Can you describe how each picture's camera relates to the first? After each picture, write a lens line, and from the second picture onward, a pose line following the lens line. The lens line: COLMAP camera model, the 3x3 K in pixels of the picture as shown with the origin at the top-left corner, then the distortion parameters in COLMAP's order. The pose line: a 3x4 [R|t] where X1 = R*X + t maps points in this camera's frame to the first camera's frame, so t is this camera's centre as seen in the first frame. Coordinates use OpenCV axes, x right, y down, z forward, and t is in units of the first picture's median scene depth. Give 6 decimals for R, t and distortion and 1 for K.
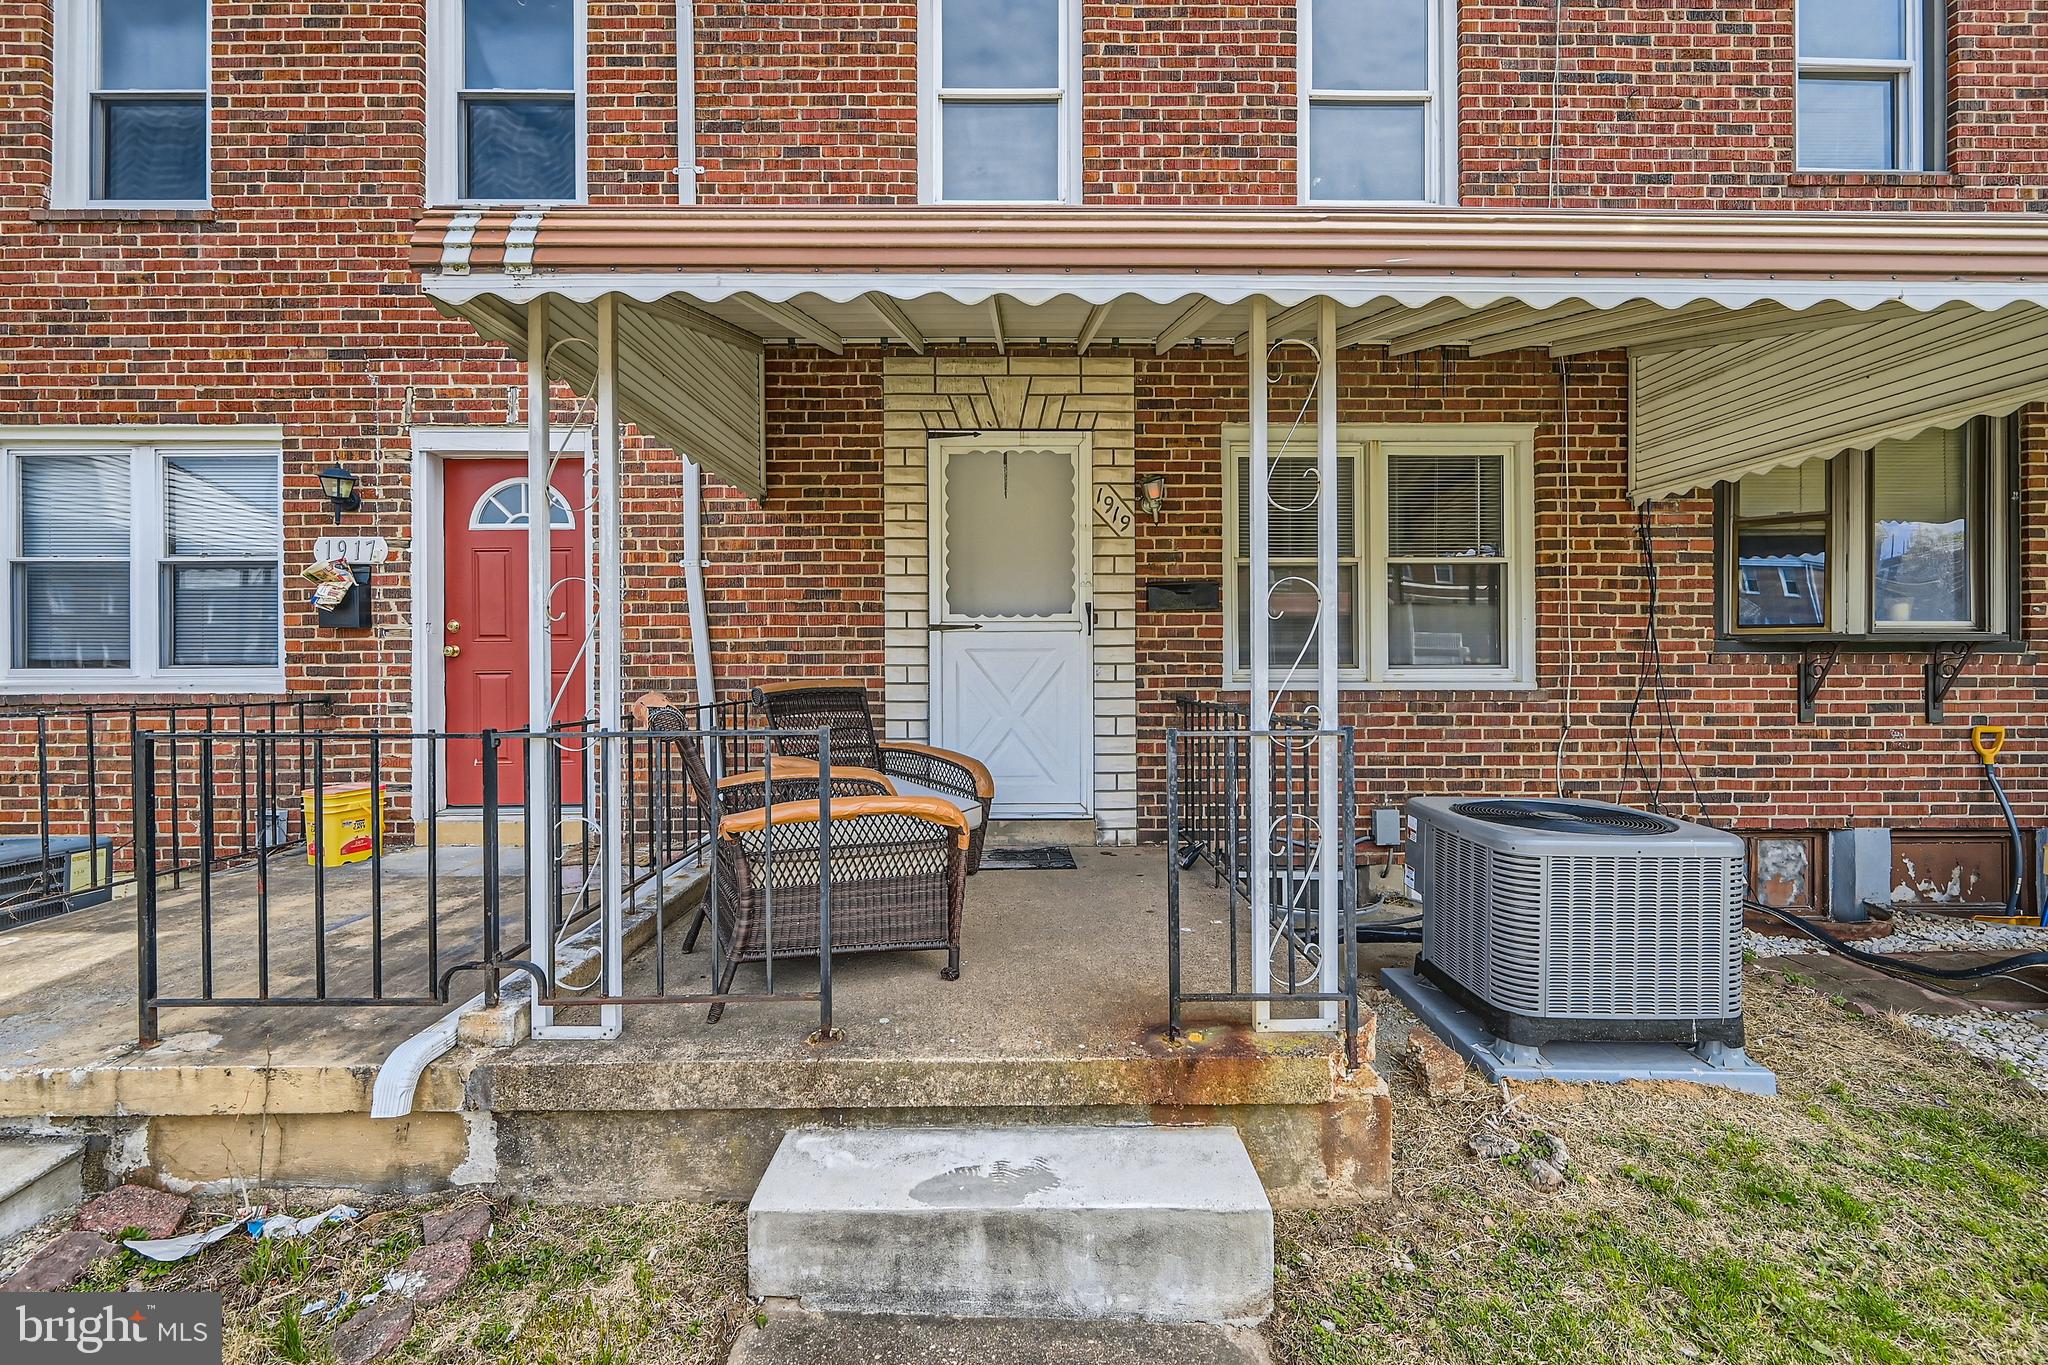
lens RADIAL K [[824.9, 0, 1022.3], [0, 824.9, 669.3], [0, 0, 1]] dist [0.000118, -0.000883]
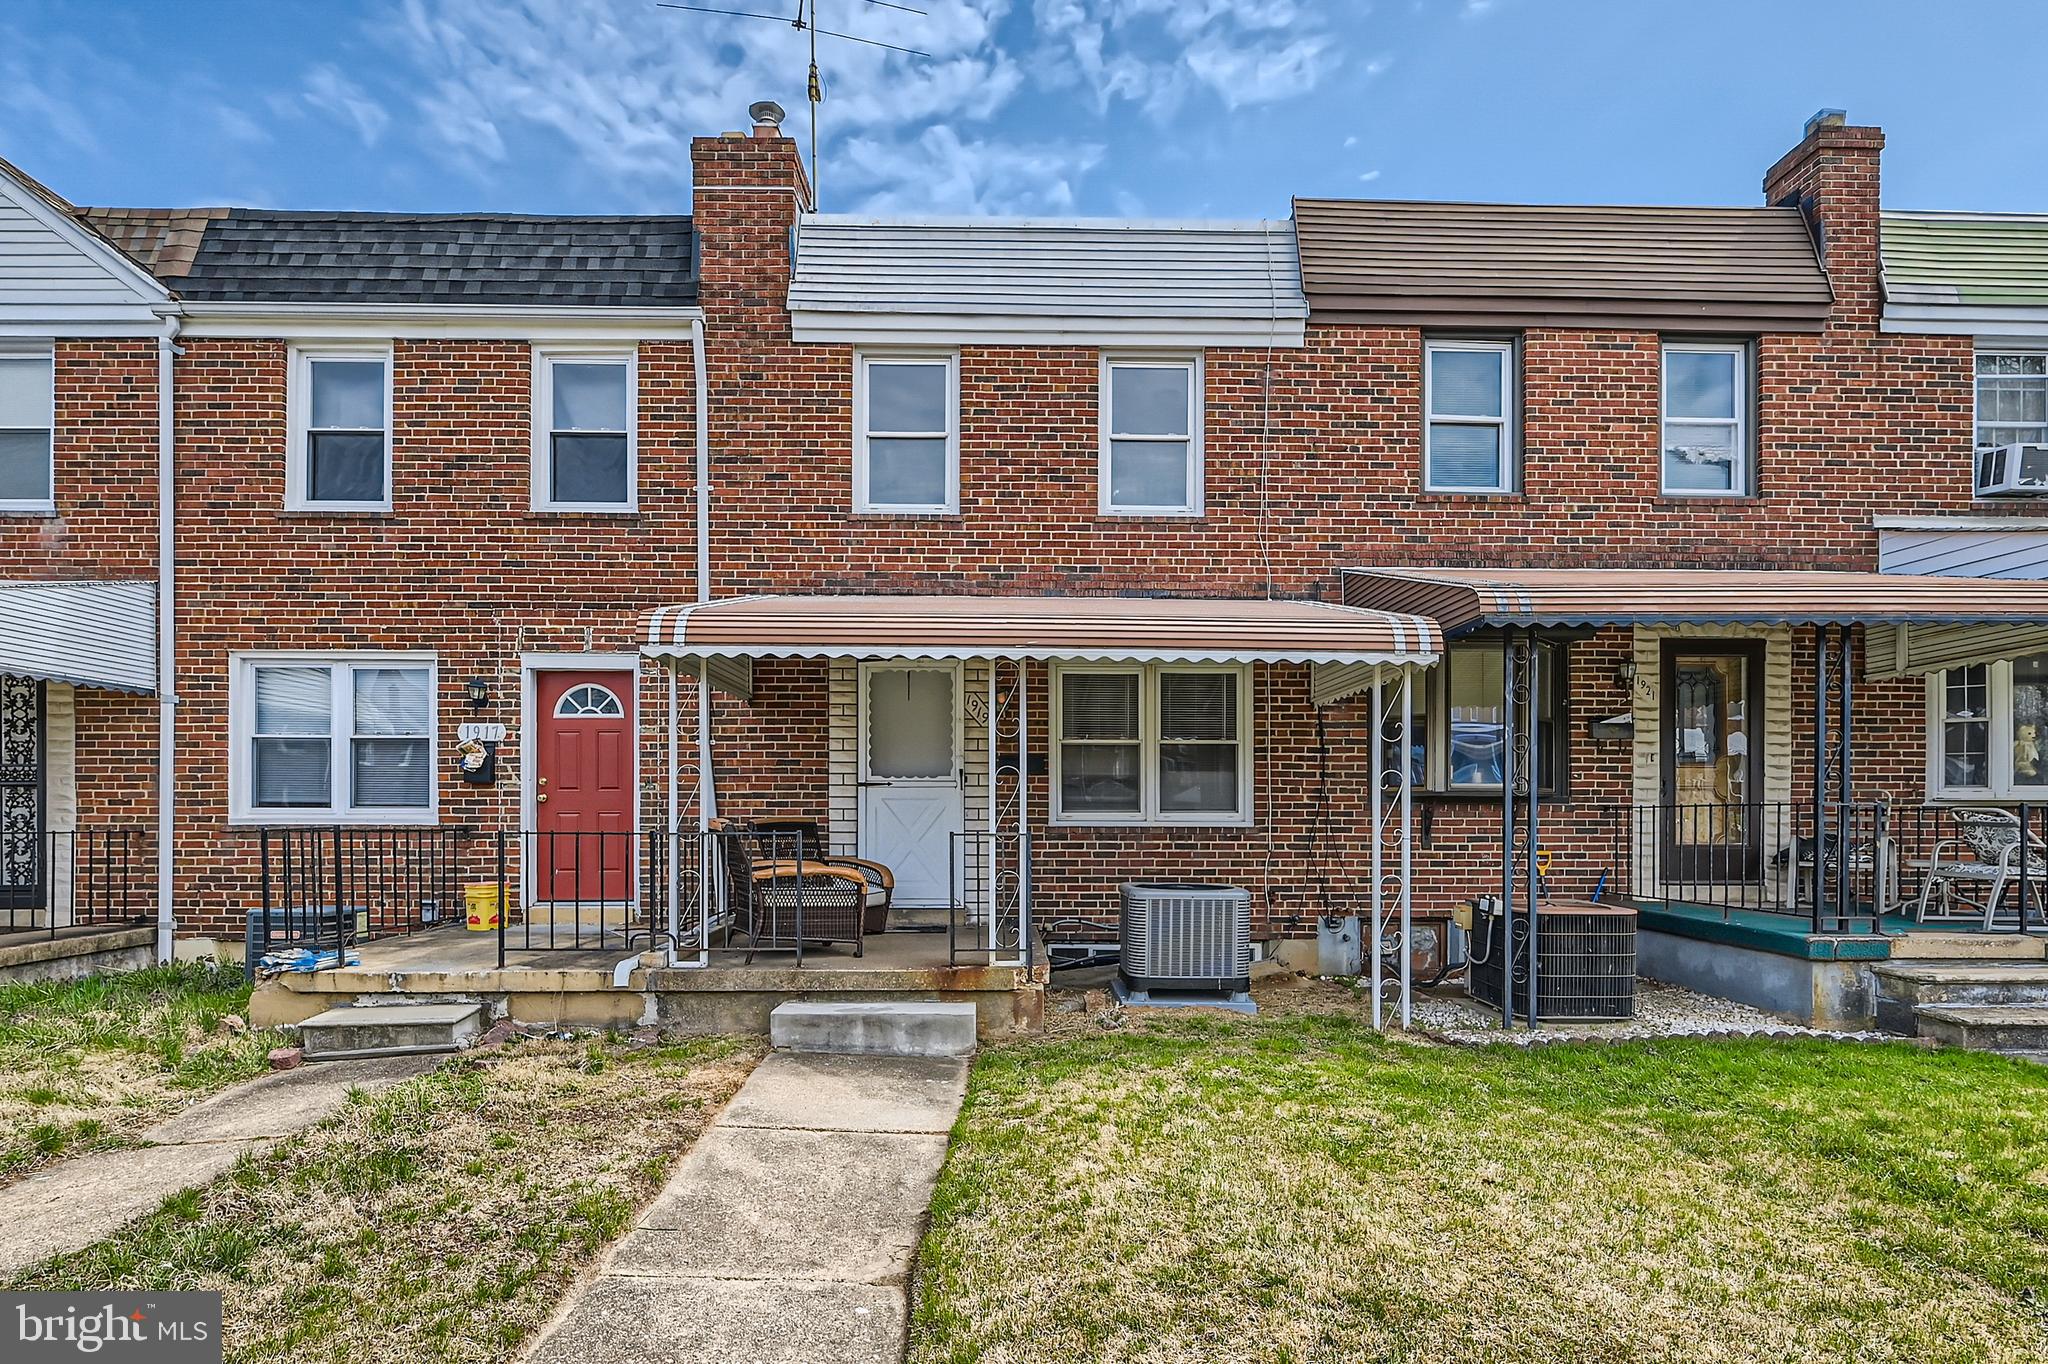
lens RADIAL K [[824.9, 0, 990.4], [0, 824.9, 815.4], [0, 0, 1]] dist [0.000118, -0.000883]
pose [[0.999747, 0.004524, 0.022039, 0.101851], [-0.004359, 0.999962, -0.007541, 0.018333], [-0.022072, 0.007443, 0.999729, -0.552563]]
